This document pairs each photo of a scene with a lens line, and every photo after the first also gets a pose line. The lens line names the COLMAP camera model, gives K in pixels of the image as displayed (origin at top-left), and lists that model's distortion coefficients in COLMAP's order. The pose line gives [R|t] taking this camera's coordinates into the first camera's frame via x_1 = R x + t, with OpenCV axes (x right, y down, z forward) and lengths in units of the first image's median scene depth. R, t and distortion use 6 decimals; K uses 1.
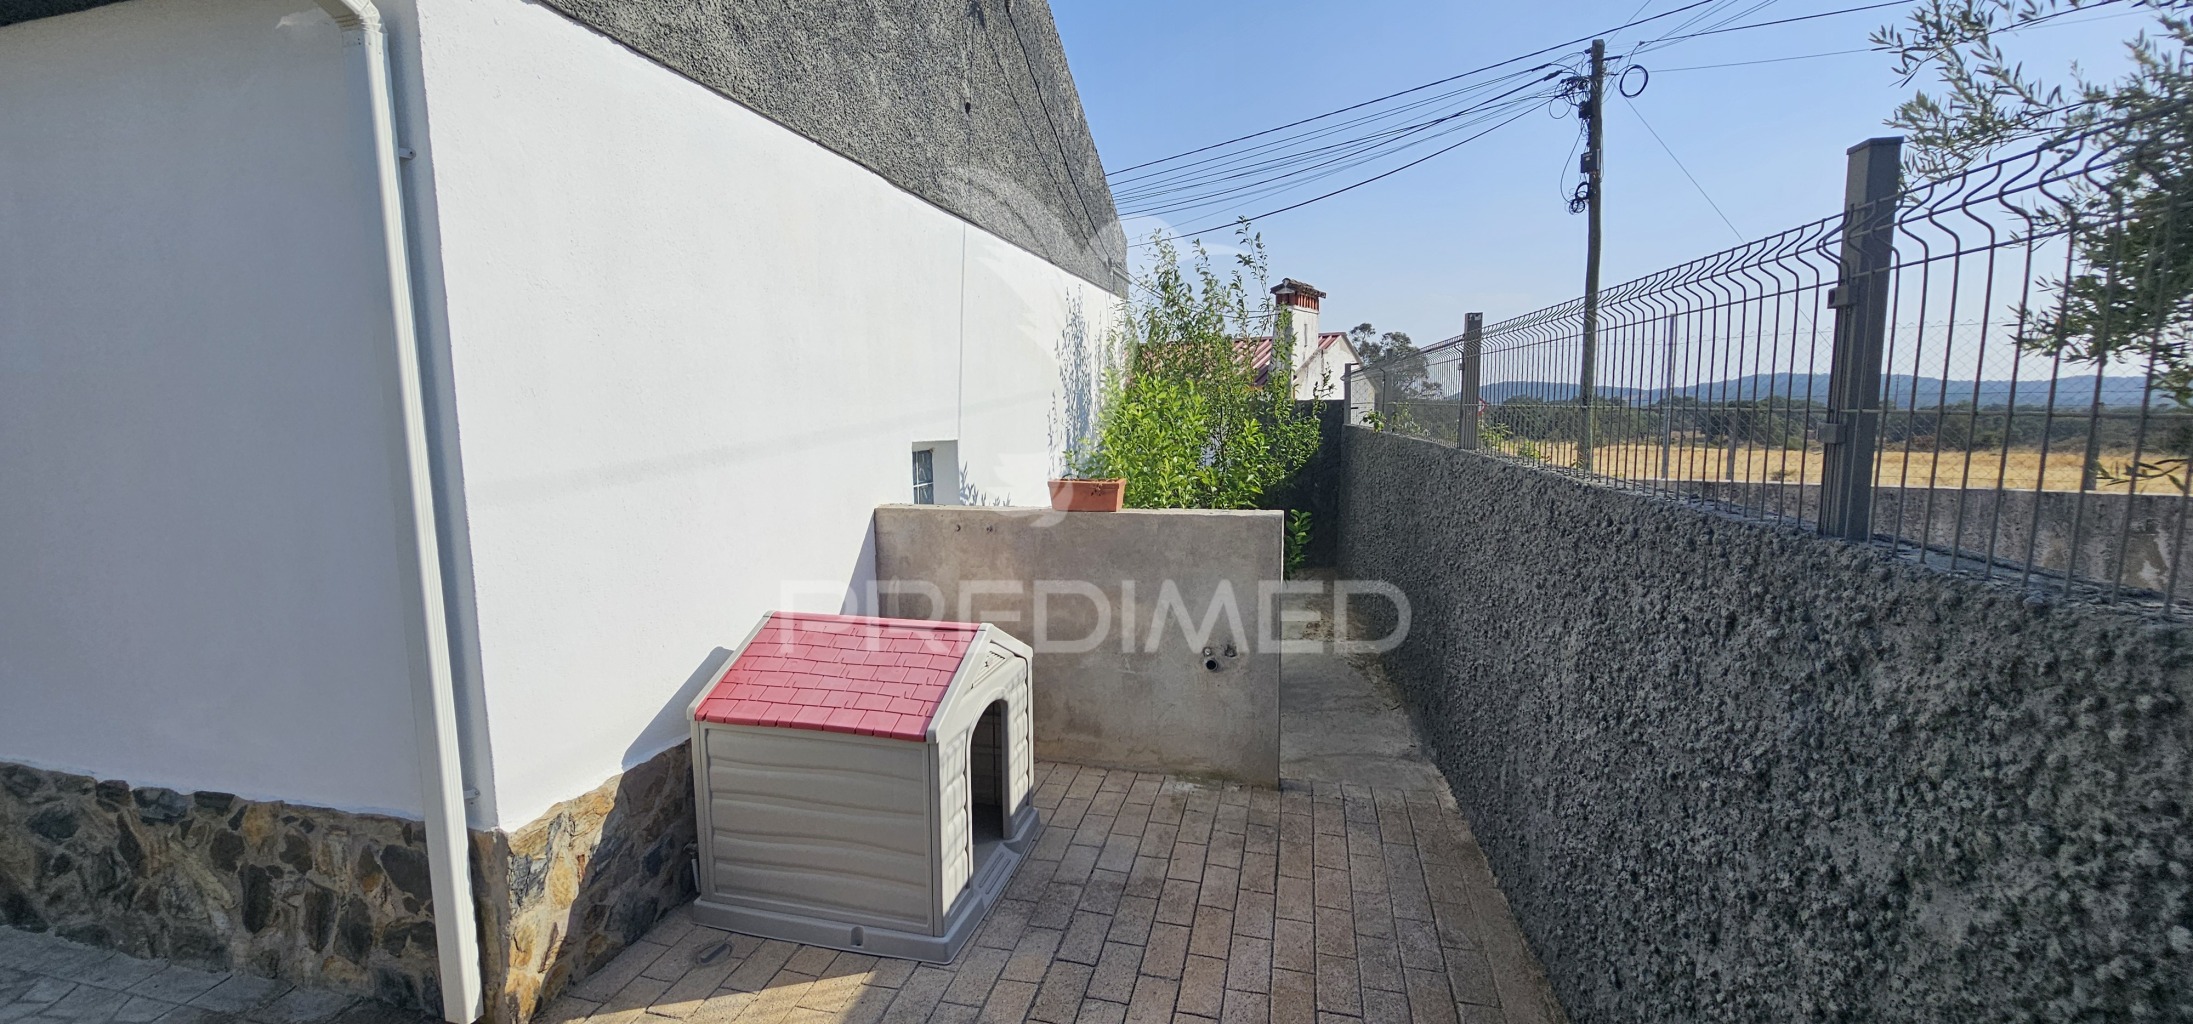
lens RADIAL K [[904.4, 0, 1088.3], [0, 904.4, 509.2], [0, 0, 1]] dist [0.001802, -0.000065]
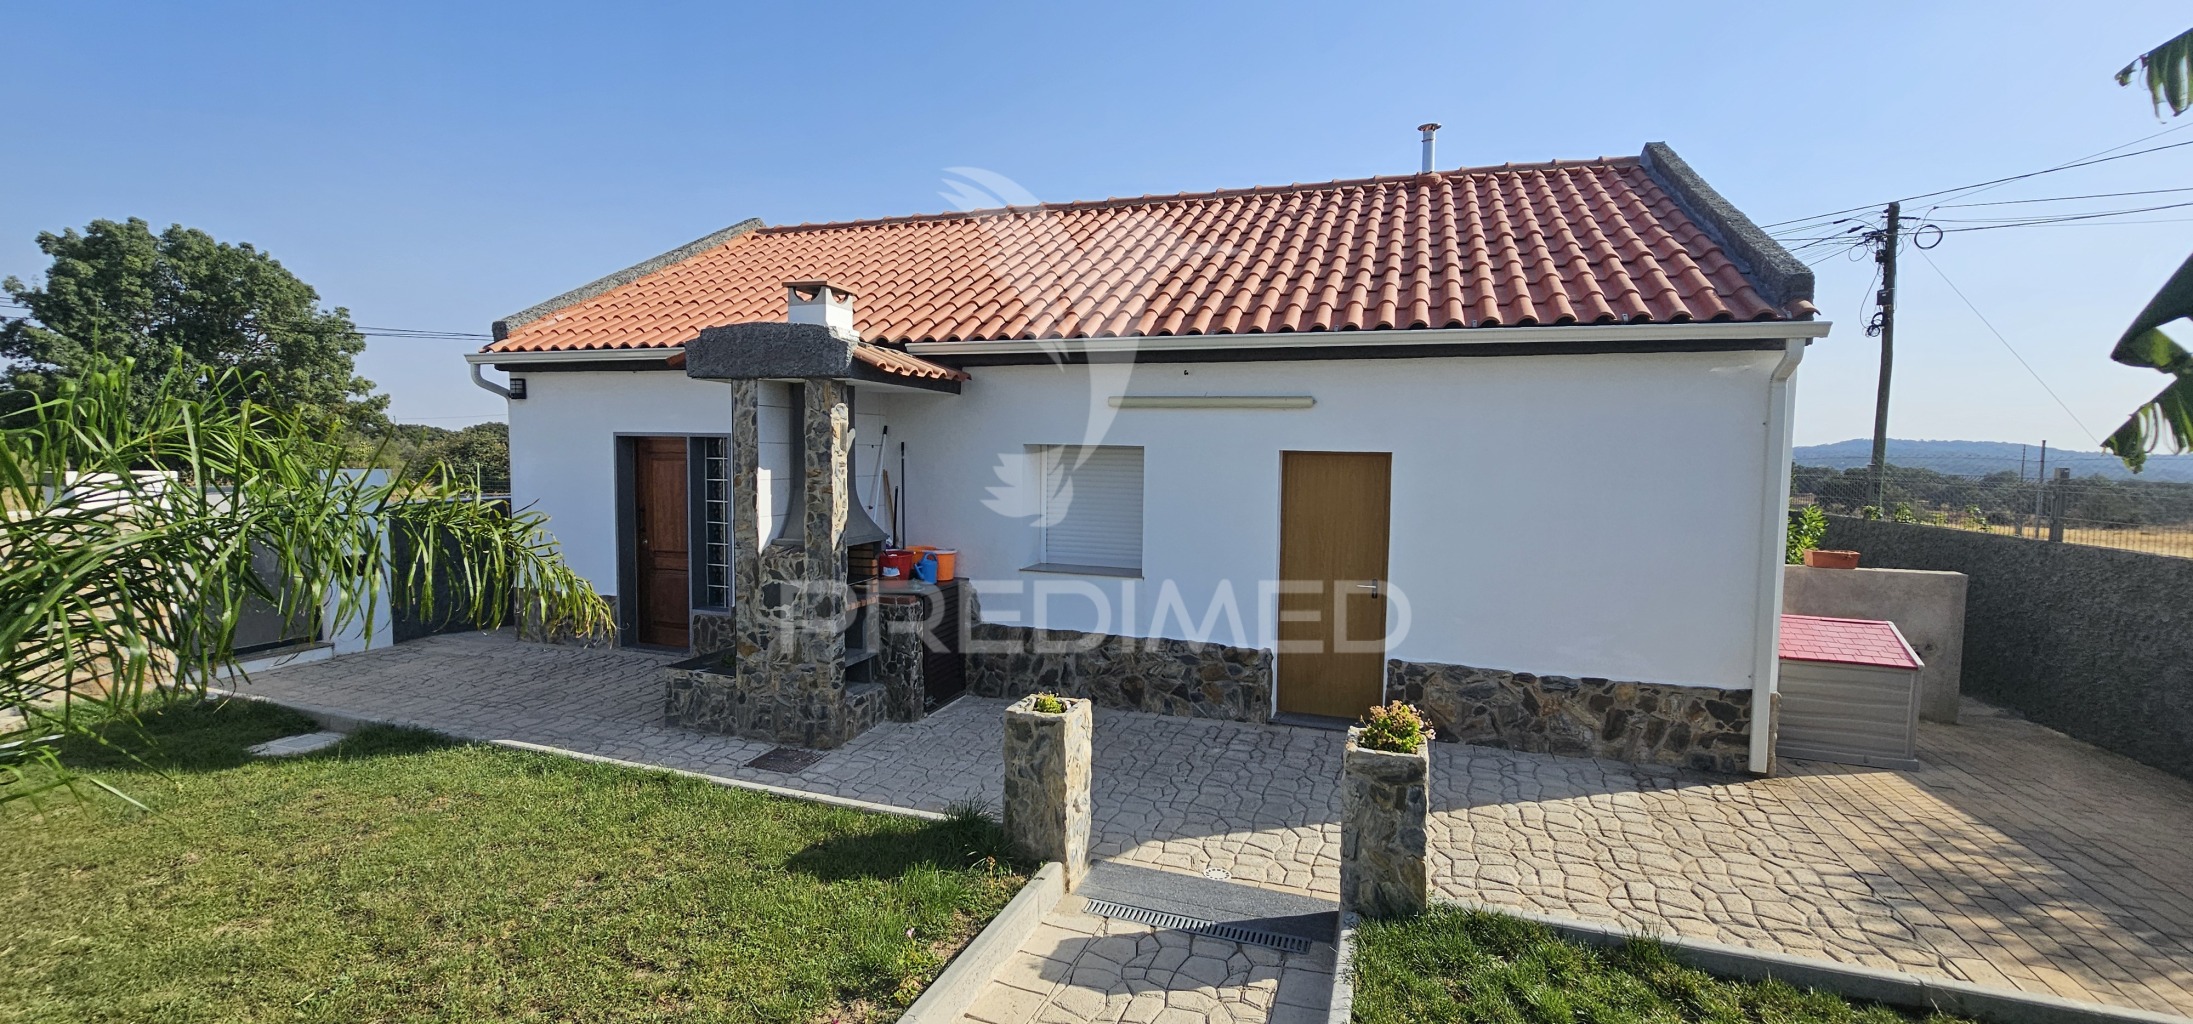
lens RADIAL K [[904.4, 0, 1095.7], [0, 904.4, 511.9], [0, 0, 1]] dist [0.001802, -0.000065]
pose [[0.997623, 0.035322, -0.059171, -2.038683], [-0.037902, 0.998353, -0.043068, 0.035445], [0.057552, 0.045209, 0.997318, -1.350234]]
